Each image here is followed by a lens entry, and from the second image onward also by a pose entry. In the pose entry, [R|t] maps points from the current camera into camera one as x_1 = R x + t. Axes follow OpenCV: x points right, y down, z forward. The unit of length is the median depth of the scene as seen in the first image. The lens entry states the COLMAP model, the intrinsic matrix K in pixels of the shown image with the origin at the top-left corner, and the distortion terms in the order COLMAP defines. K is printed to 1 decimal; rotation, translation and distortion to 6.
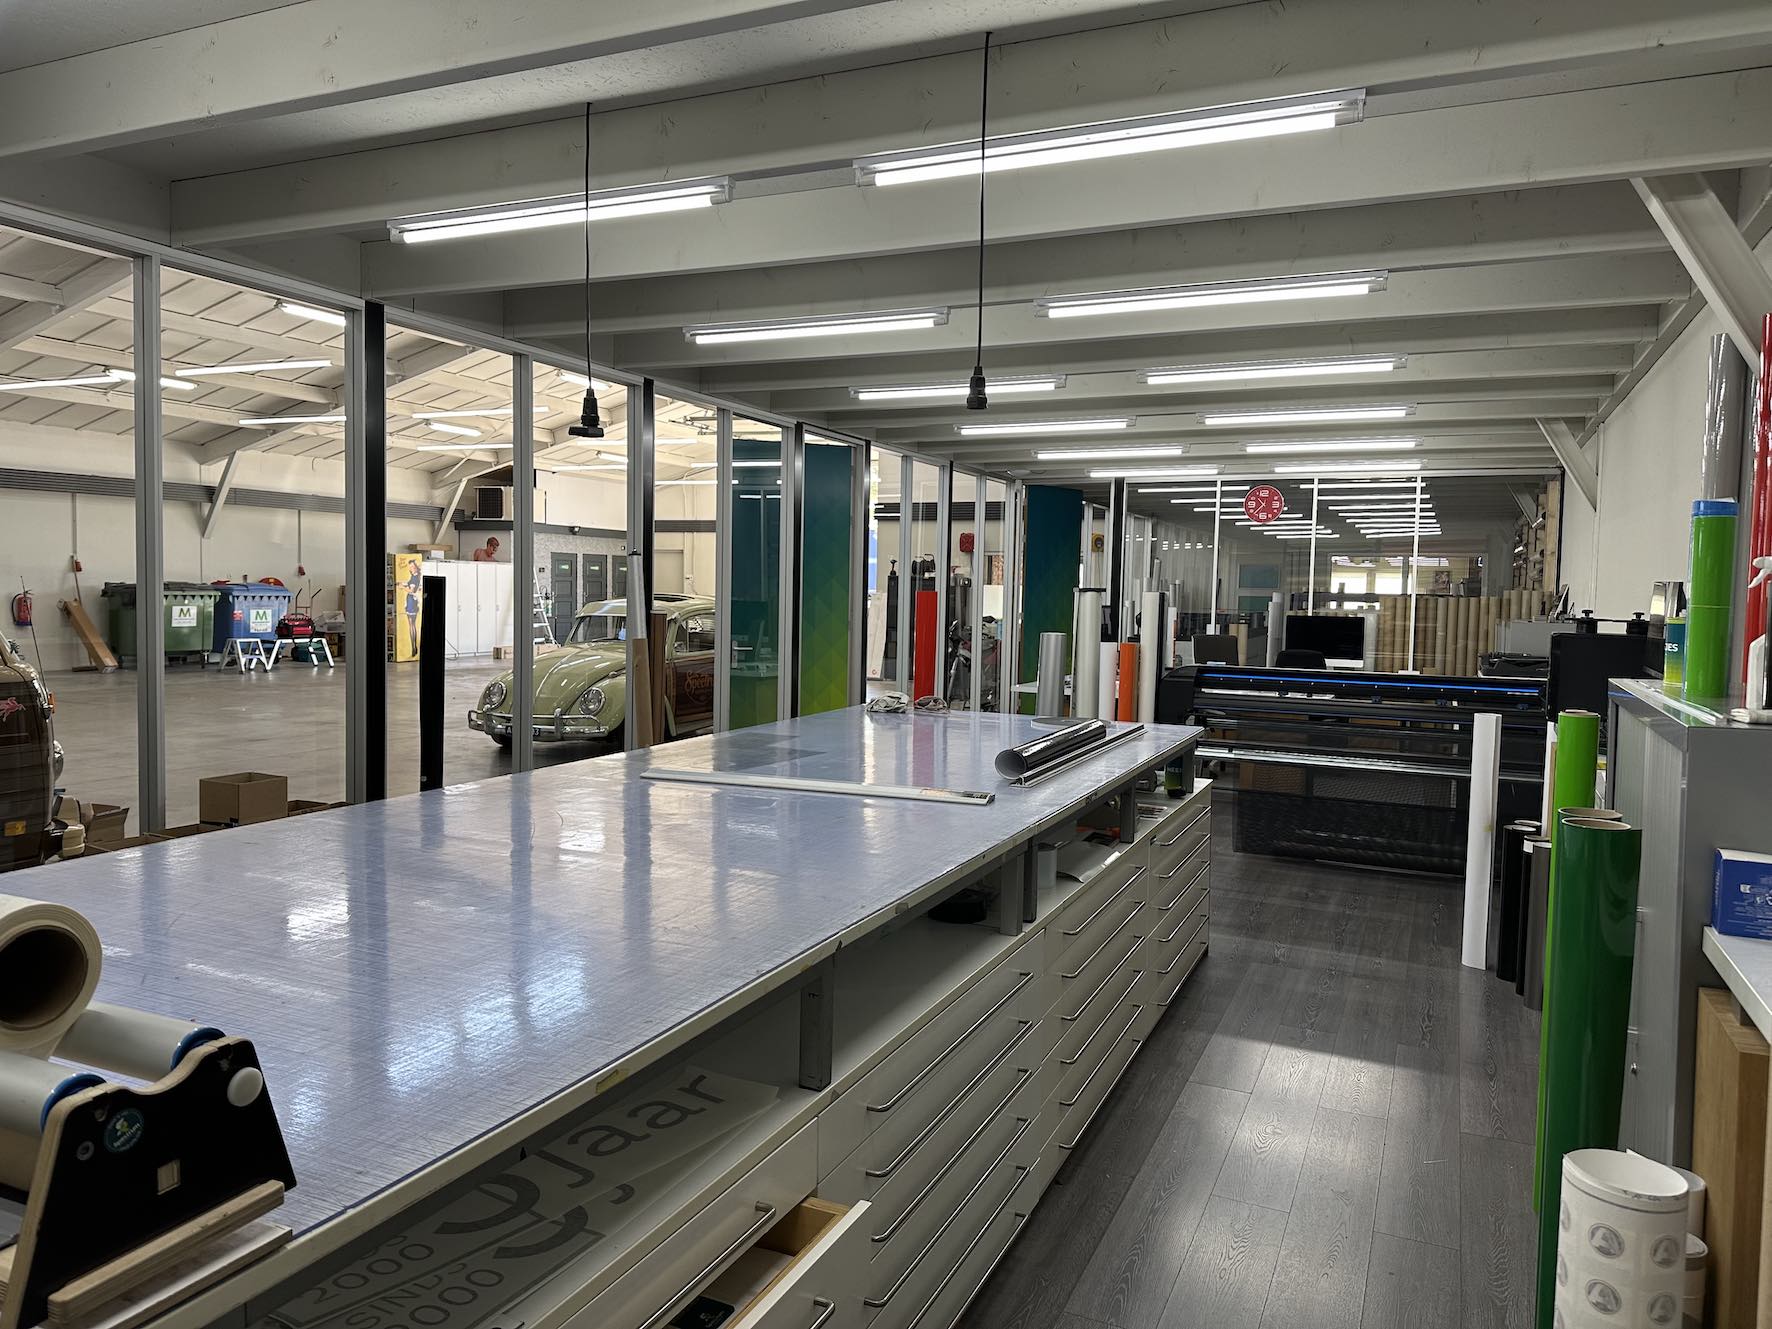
lens RADIAL K [[1242.4, 0, 886.0], [0, 1242.4, 664.5], [0, 0, 1]] dist [0.069231, -0.045451]
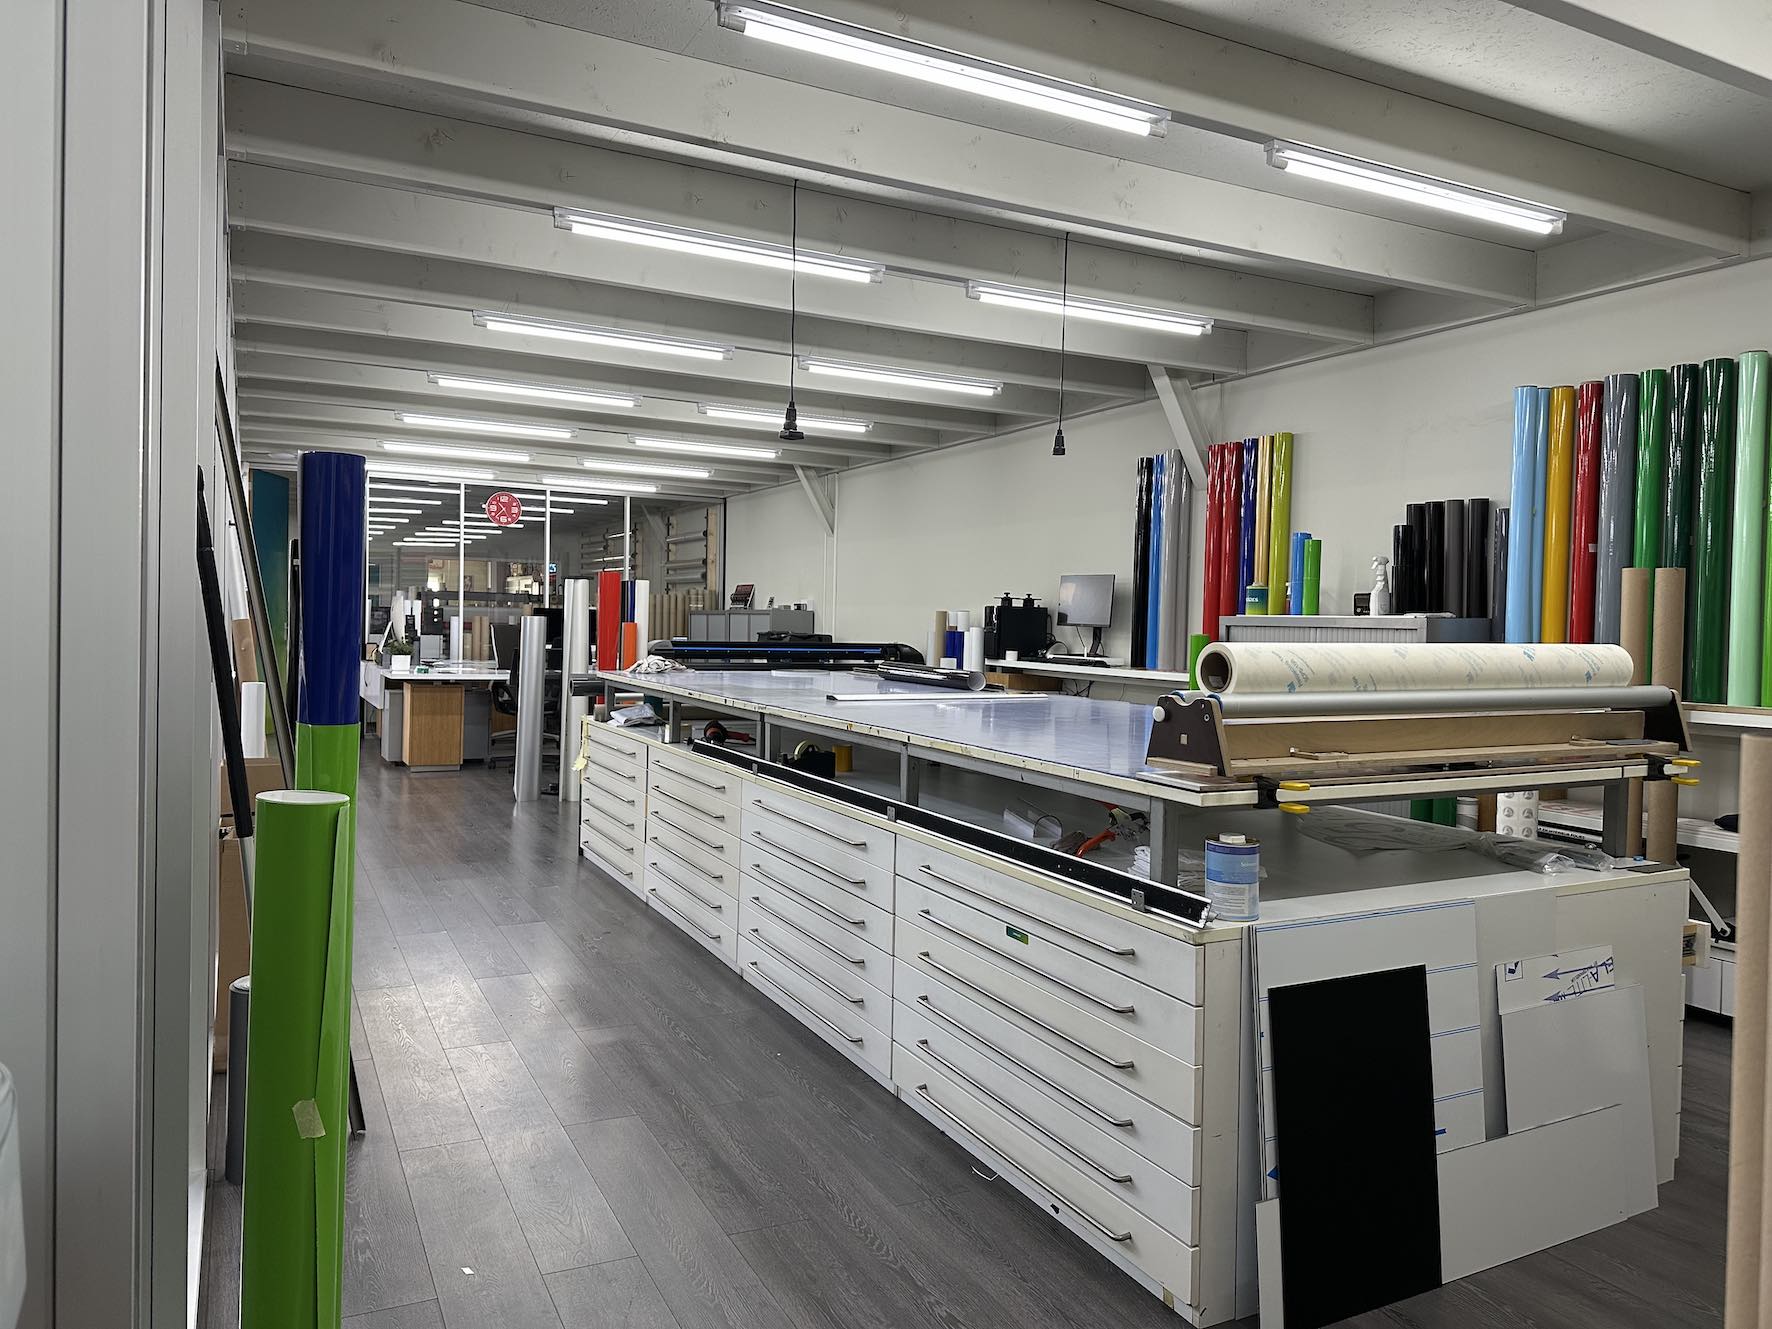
lens RADIAL K [[1236.3, 0, 886.0], [0, 1236.3, 664.5], [0, 0, 1]] dist [0.148957, -0.241354]
pose [[0.607601, -0.038385, 0.793315, -0.867282], [0.044672, 0.998902, 0.014119, 0.022518], [-0.792985, 0.026860, 0.608648, 0.119157]]
